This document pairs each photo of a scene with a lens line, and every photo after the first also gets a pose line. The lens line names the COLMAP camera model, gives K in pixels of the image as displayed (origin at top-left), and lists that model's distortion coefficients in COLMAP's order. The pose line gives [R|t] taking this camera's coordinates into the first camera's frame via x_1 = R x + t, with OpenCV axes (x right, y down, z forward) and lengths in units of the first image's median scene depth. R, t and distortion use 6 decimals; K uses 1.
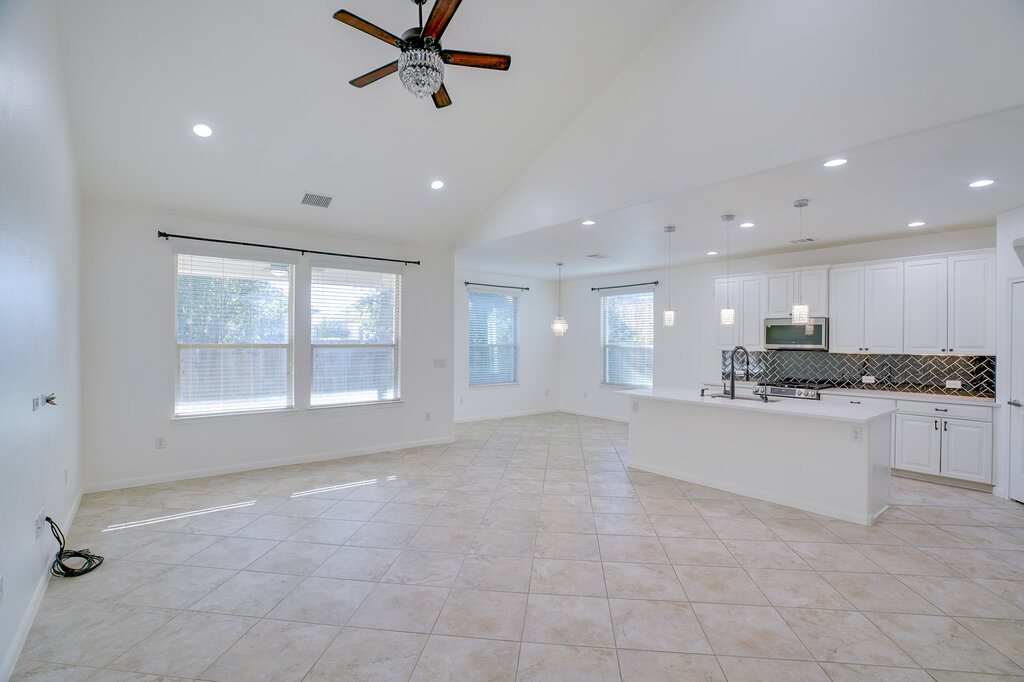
lens RADIAL K [[474.5, 0, 512.0], [0, 474.5, 341.0], [0, 0, 1]] dist [-0.067965, 0.031706]
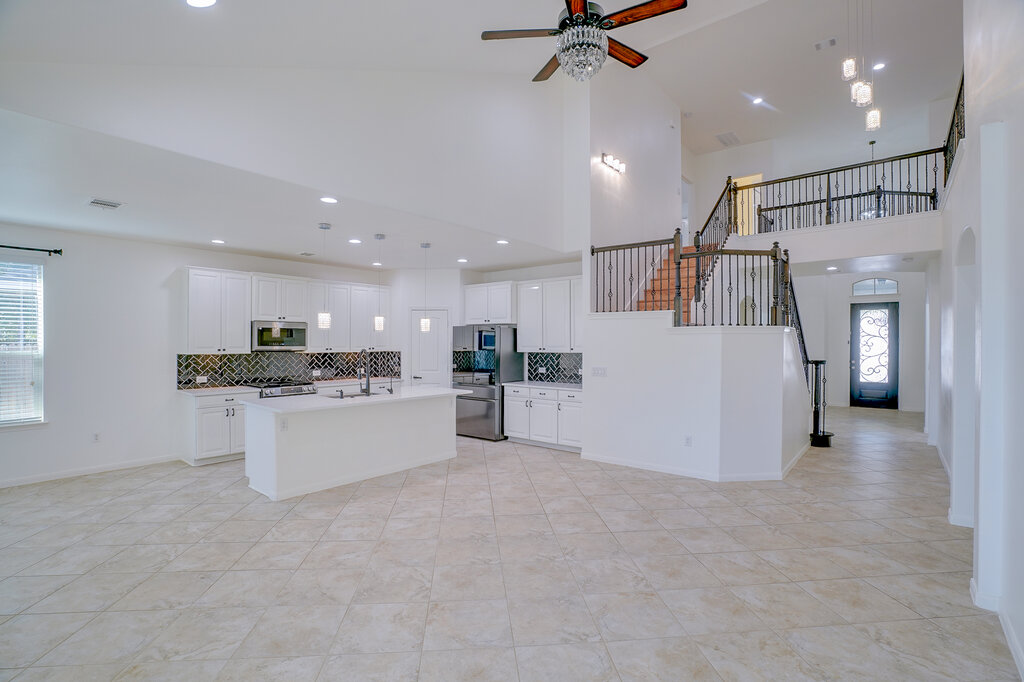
lens RADIAL K [[474.5, 0, 512.0], [0, 474.5, 341.0], [0, 0, 1]] dist [-0.067965, 0.031706]
pose [[-0.197038, -0.005786, 0.980379, -0.707711], [-0.004325, 0.999978, 0.005033, -0.015461], [-0.980386, -0.003248, -0.197059, 0.880433]]
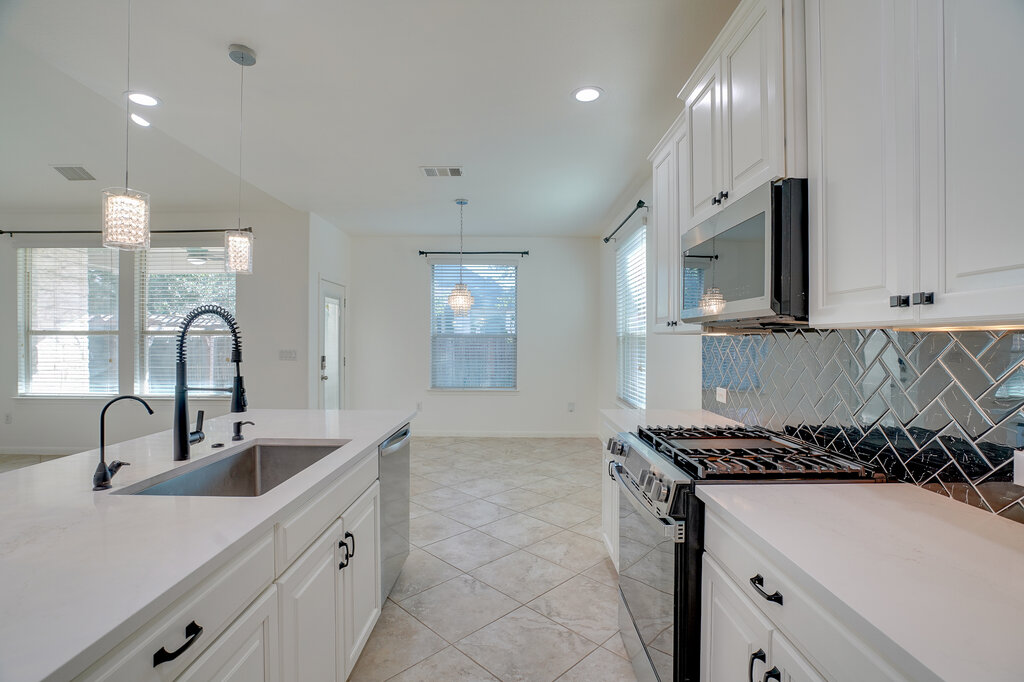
lens RADIAL K [[470.2, 0, 500.7], [0, 470.2, 341.3], [0, 0, 1]] dist [-0.001889, -0.000301]
pose [[0.766510, -0.004840, -0.642215, 0.869579], [0.000655, 0.999977, -0.006754, 0.041836], [0.642232, 0.004756, 0.766495, 0.880256]]
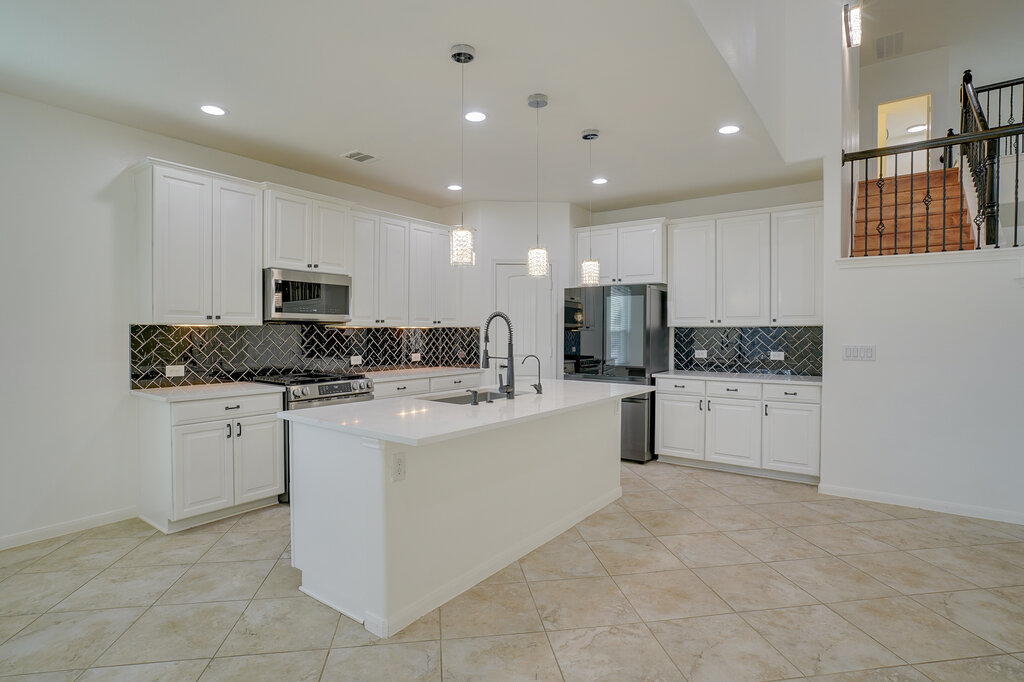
lens RADIAL K [[515.9, 0, 515.2], [0, 515.9, 336.5], [0, 0, 1]] dist [-0.044874, 0.020295]
pose [[-0.256340, -0.018524, 0.966409, -0.177110], [-0.004765, 0.999828, 0.017901, 0.031379], [-0.966575, -0.000016, -0.256384, 1.161580]]
